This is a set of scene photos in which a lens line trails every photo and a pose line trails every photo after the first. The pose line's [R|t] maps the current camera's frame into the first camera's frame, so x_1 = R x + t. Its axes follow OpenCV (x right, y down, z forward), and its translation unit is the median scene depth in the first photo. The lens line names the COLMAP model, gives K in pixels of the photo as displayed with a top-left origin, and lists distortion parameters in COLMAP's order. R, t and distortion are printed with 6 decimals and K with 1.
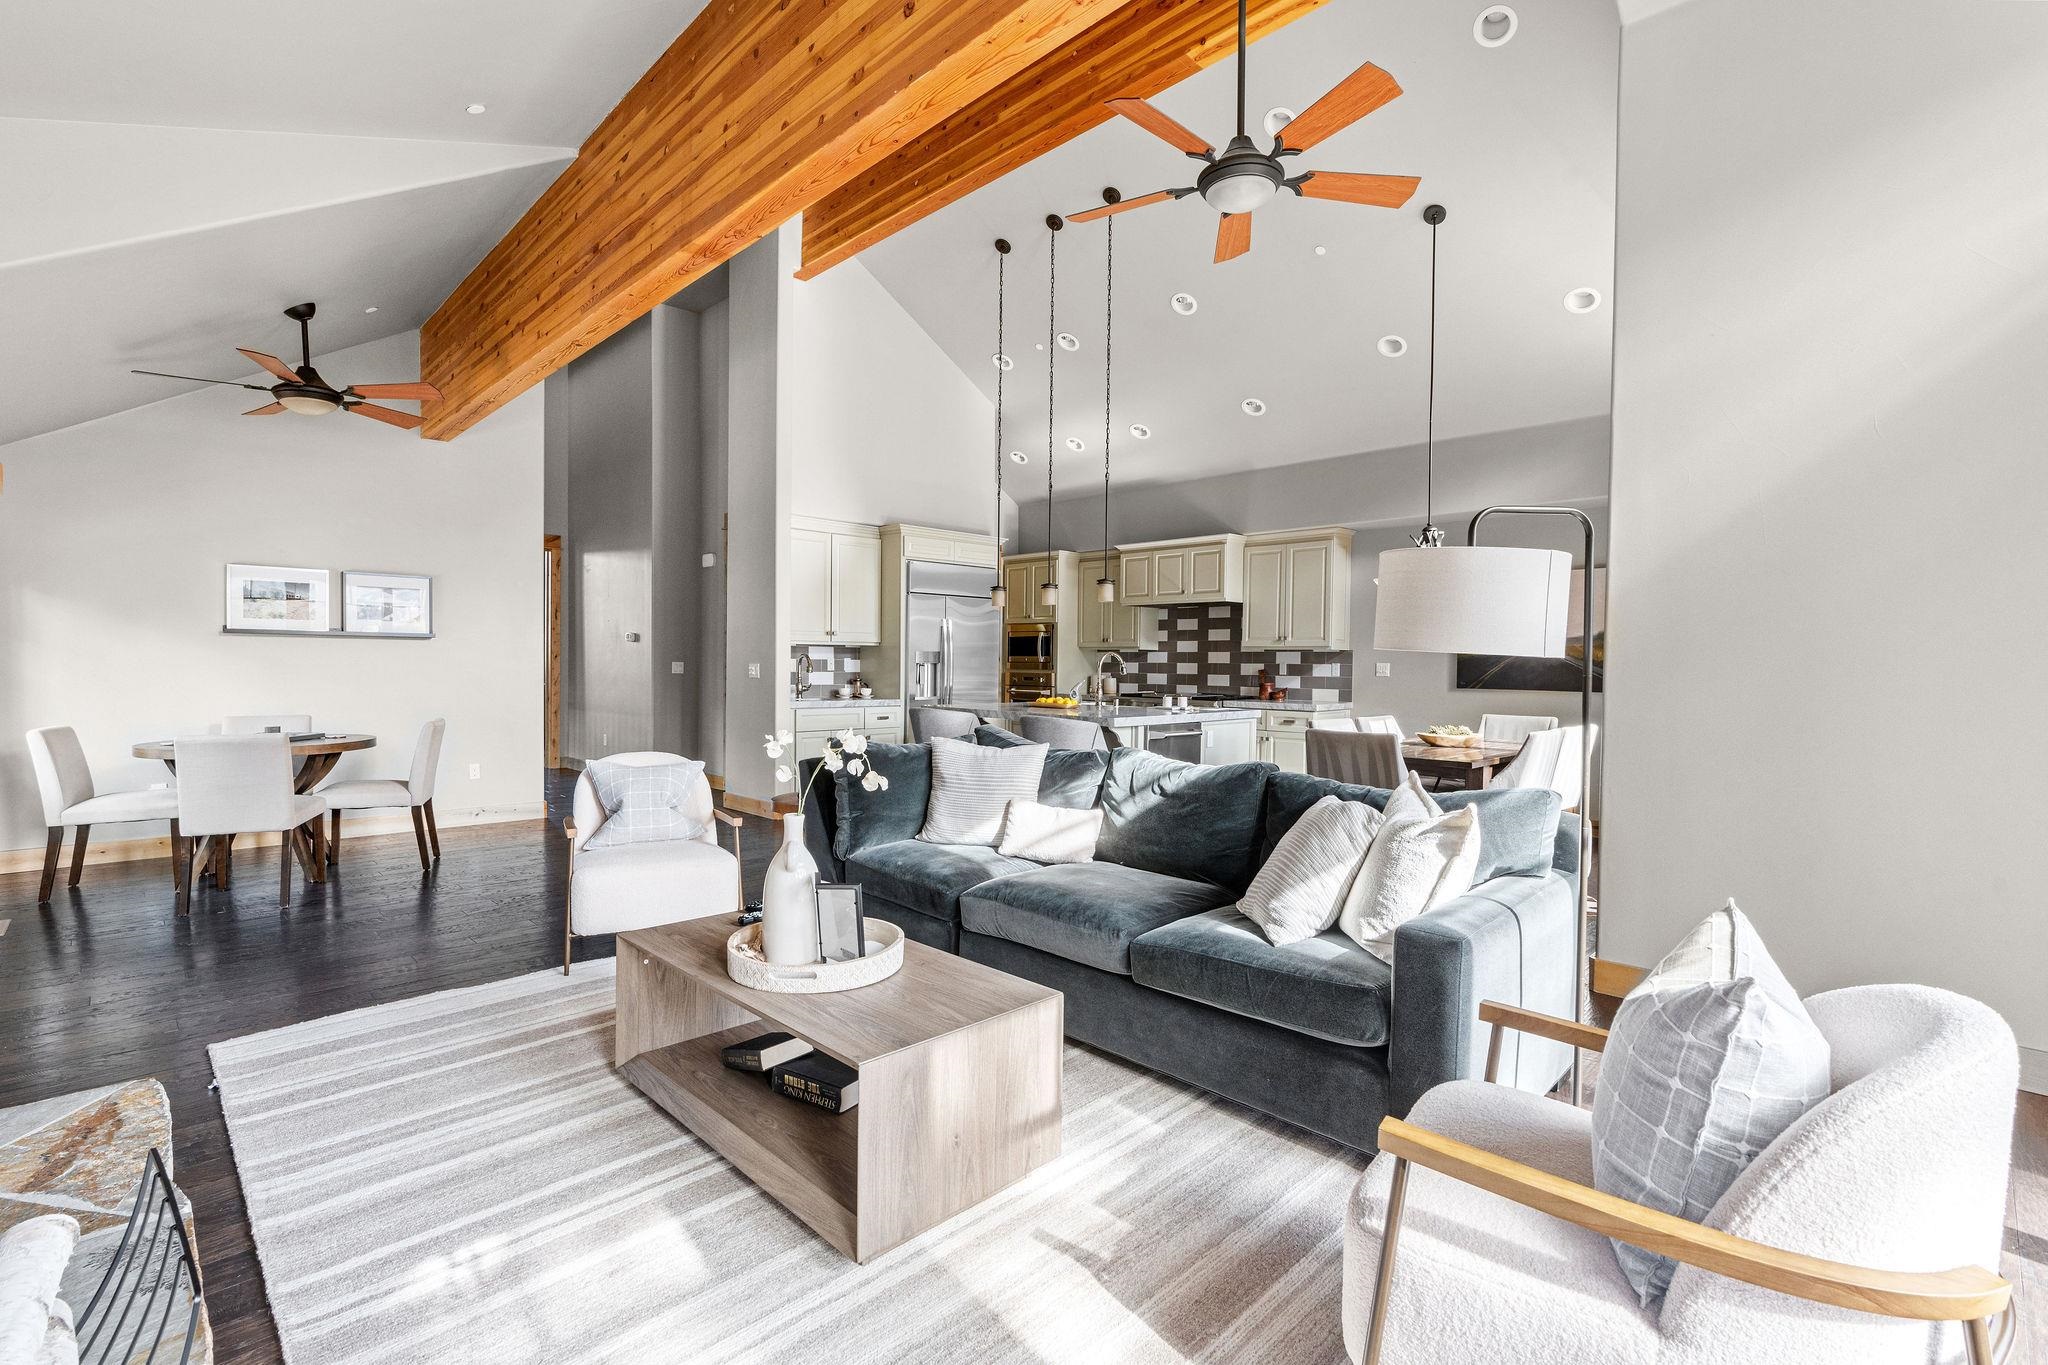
lens RADIAL K [[931.2, 0, 1013.0], [0, 931.2, 683.4], [0, 0, 1]] dist [-0.007598, 0.003092]
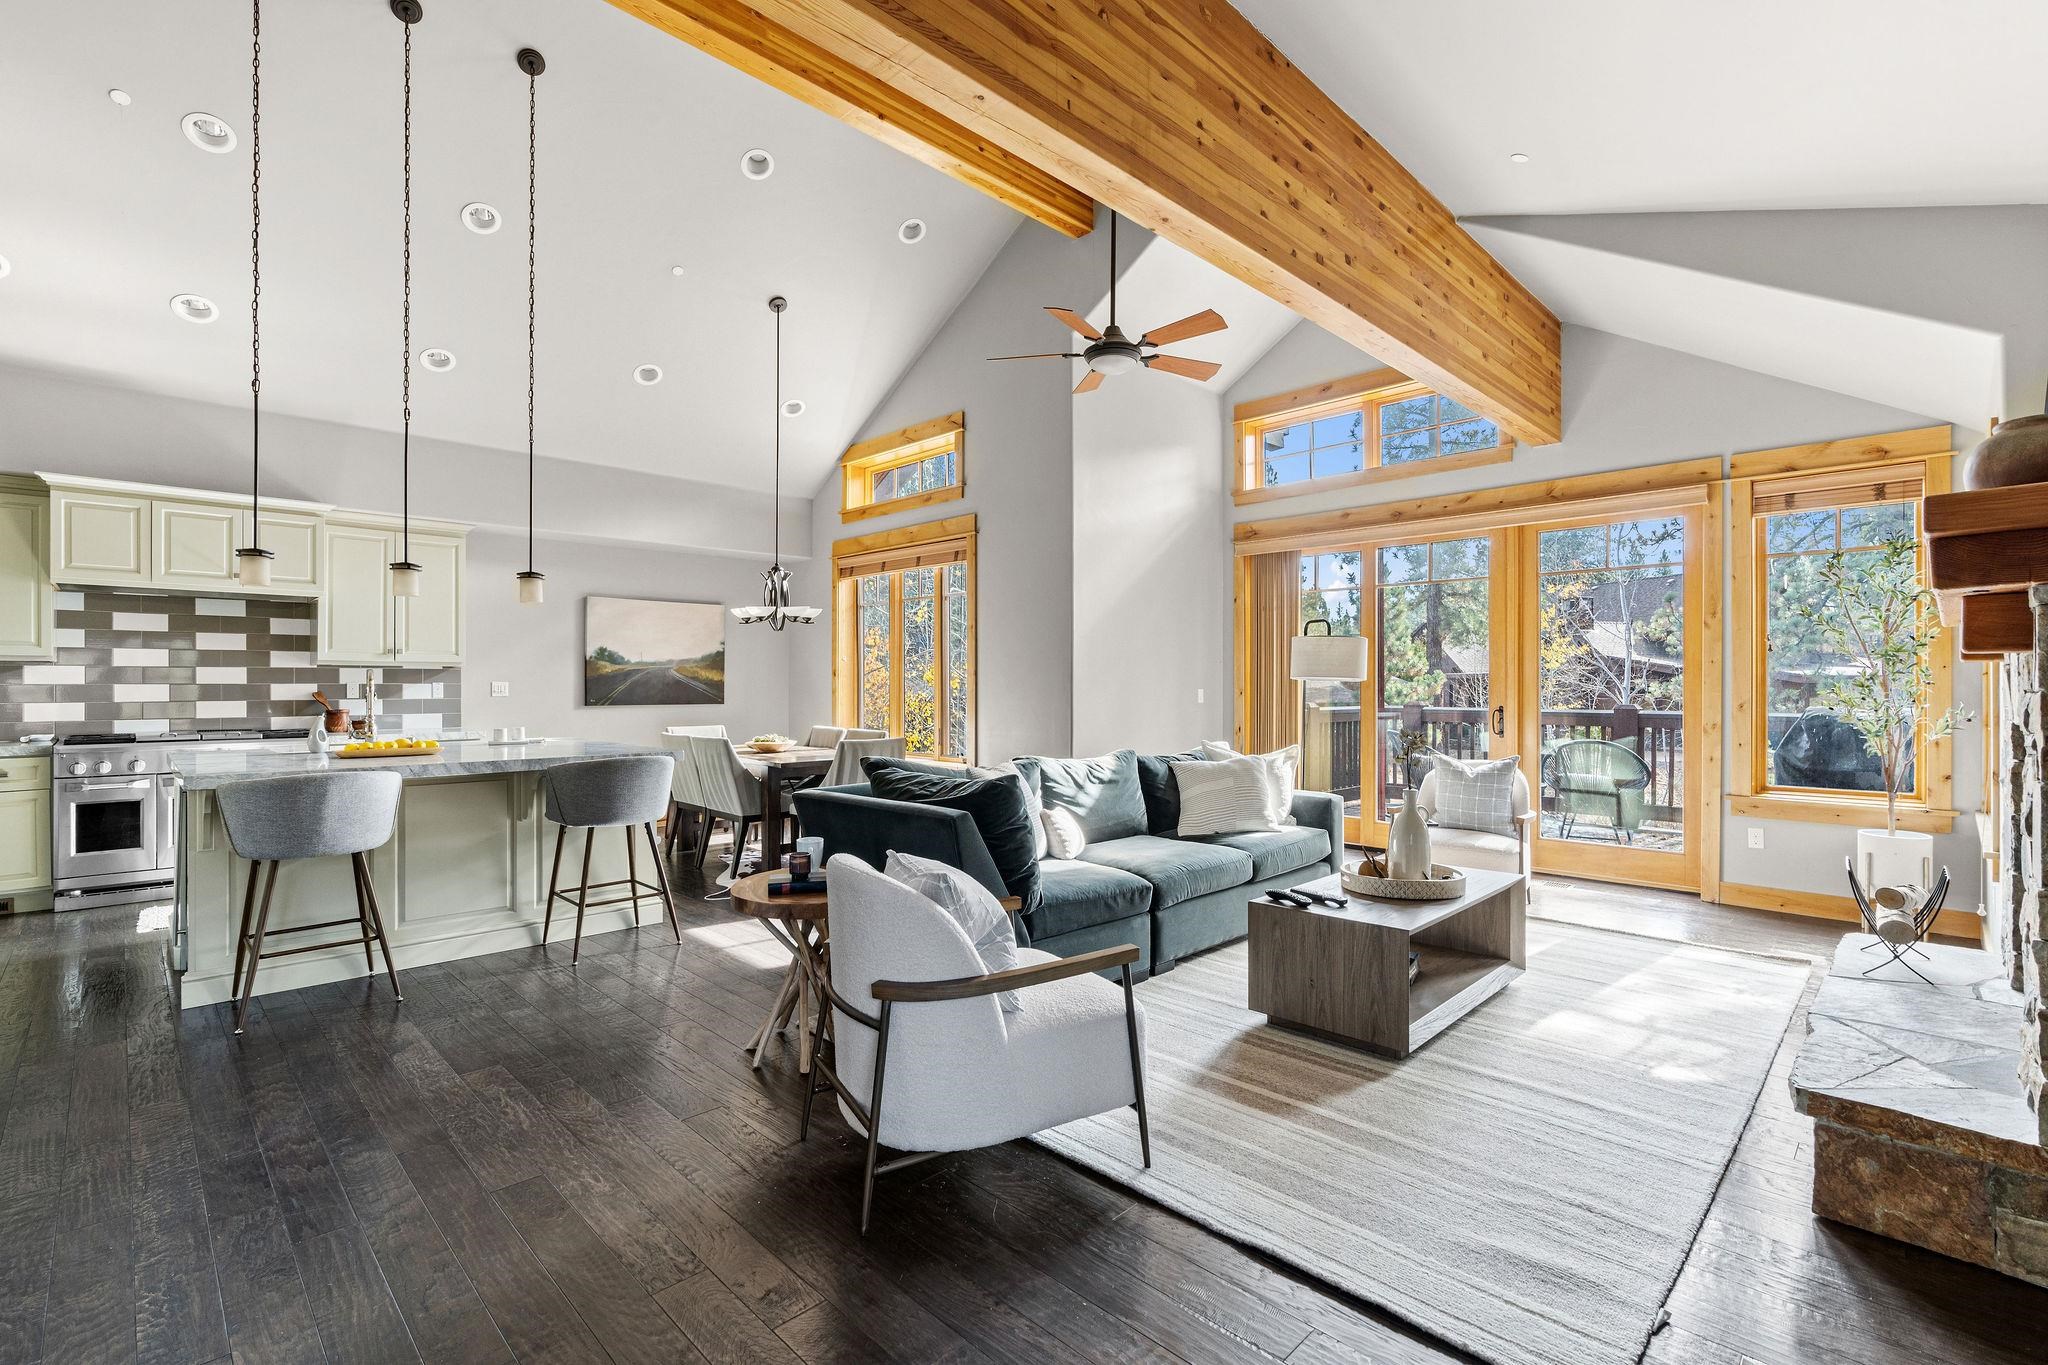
lens RADIAL K [[931.2, 0, 1026.8], [0, 931.2, 683.4], [0, 0, 1]] dist [-0.007598, 0.003092]
pose [[-0.014241, -0.010474, 0.999844, -0.484821], [0.023824, 0.999658, 0.010812, -0.016646], [-0.999615, 0.023974, -0.013987, 0.462928]]
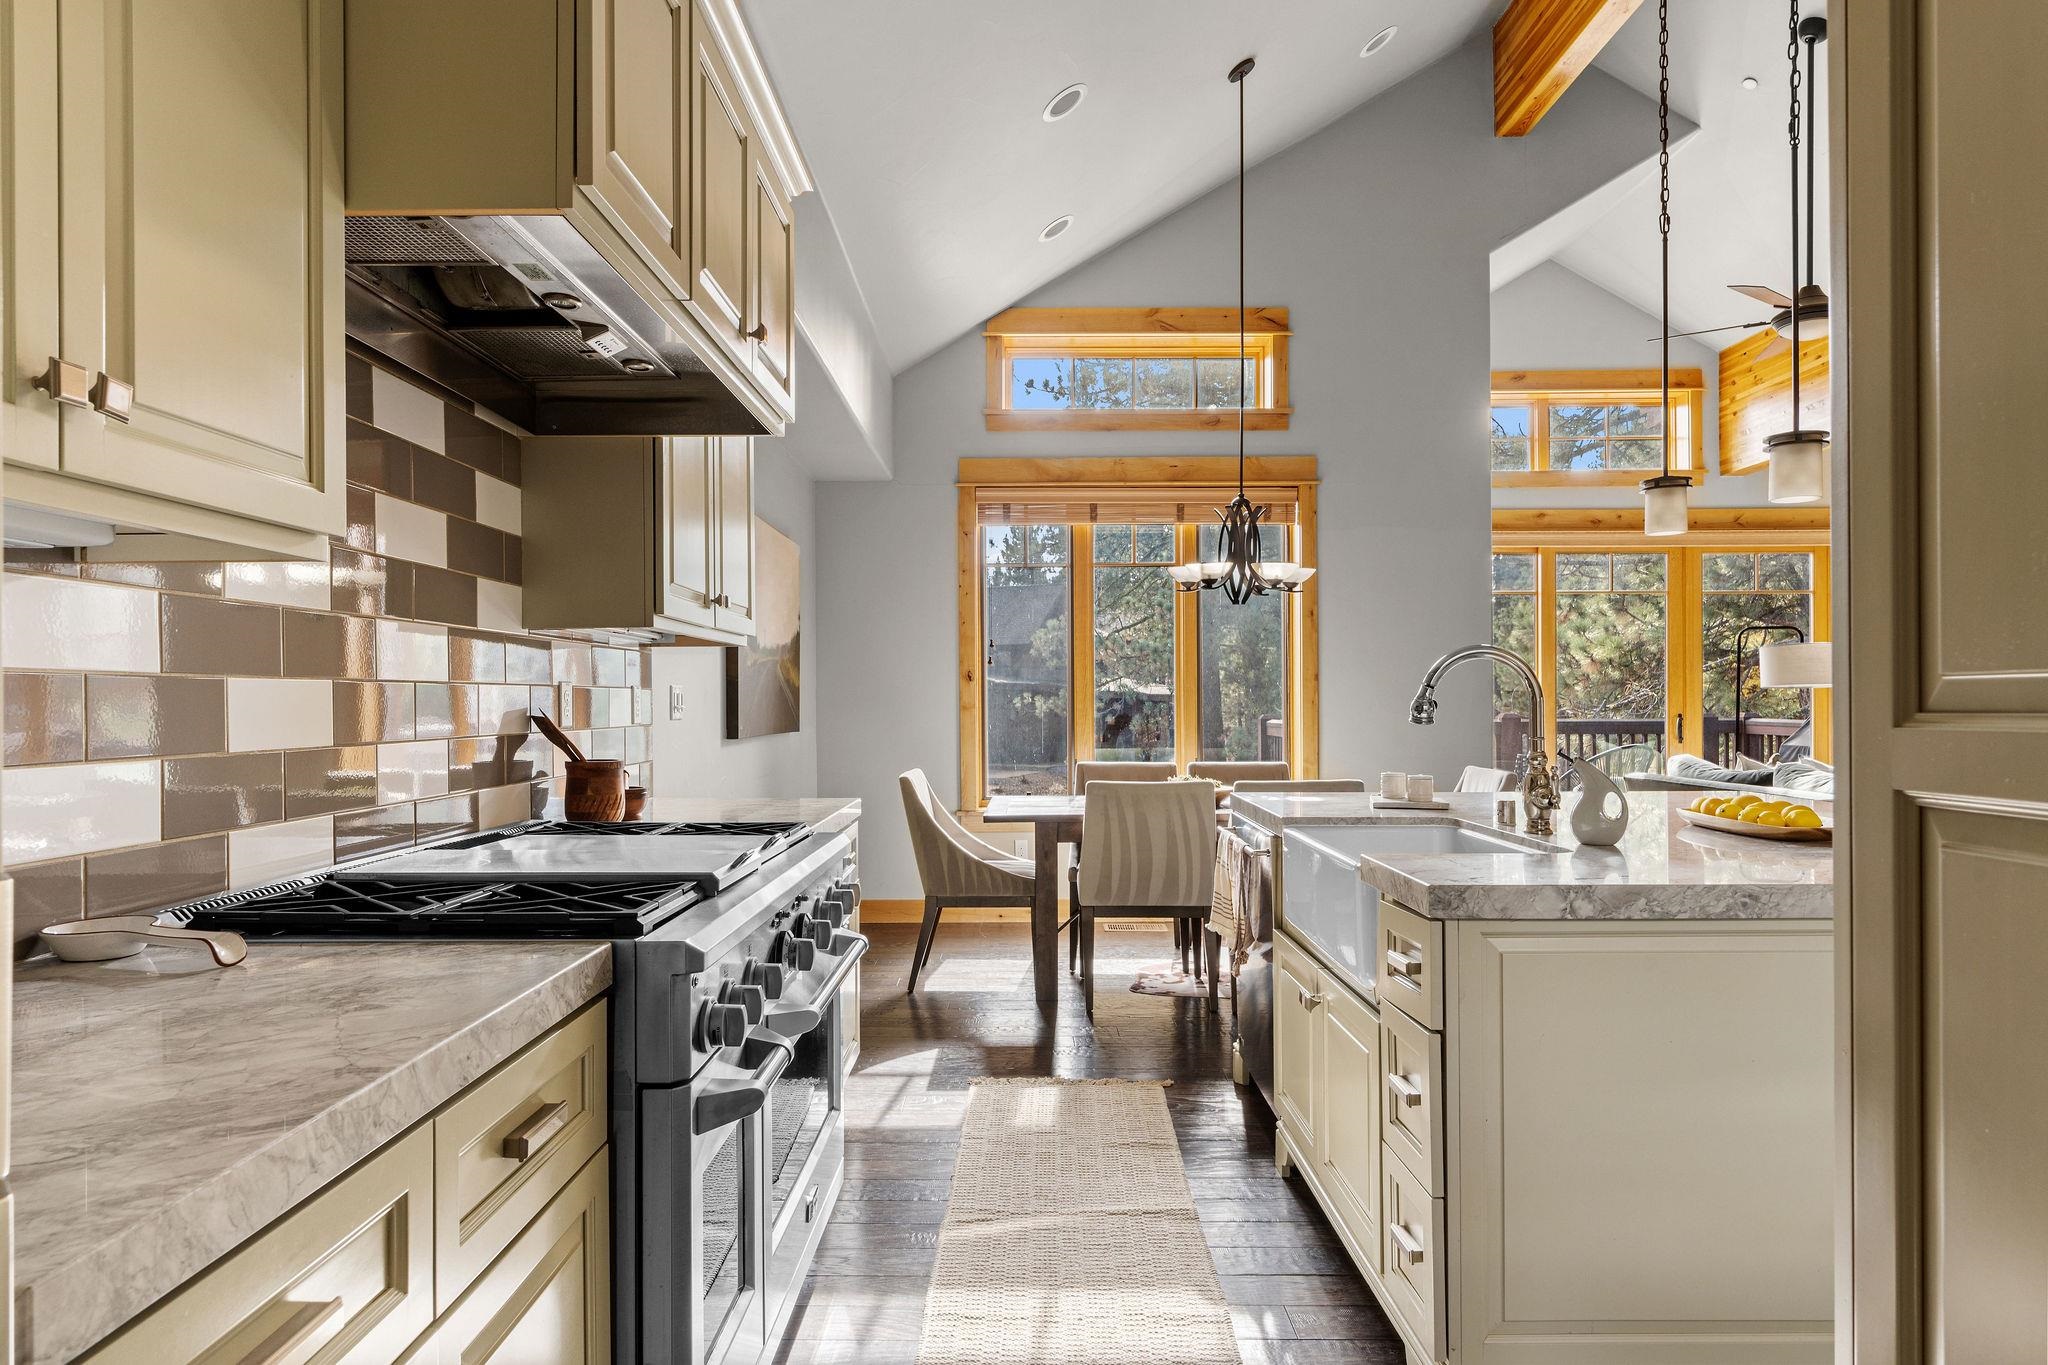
lens RADIAL K [[1128.0, 0, 1037.5], [0, 1128.0, 720.2], [0, 0, 1]] dist [-0.002678, -0.000406]
pose [[-0.715346, -0.022854, 0.698396, -0.039995], [0.011881, 0.998923, 0.044858, -0.024143], [-0.698669, 0.040387, -0.714304, 1.142492]]
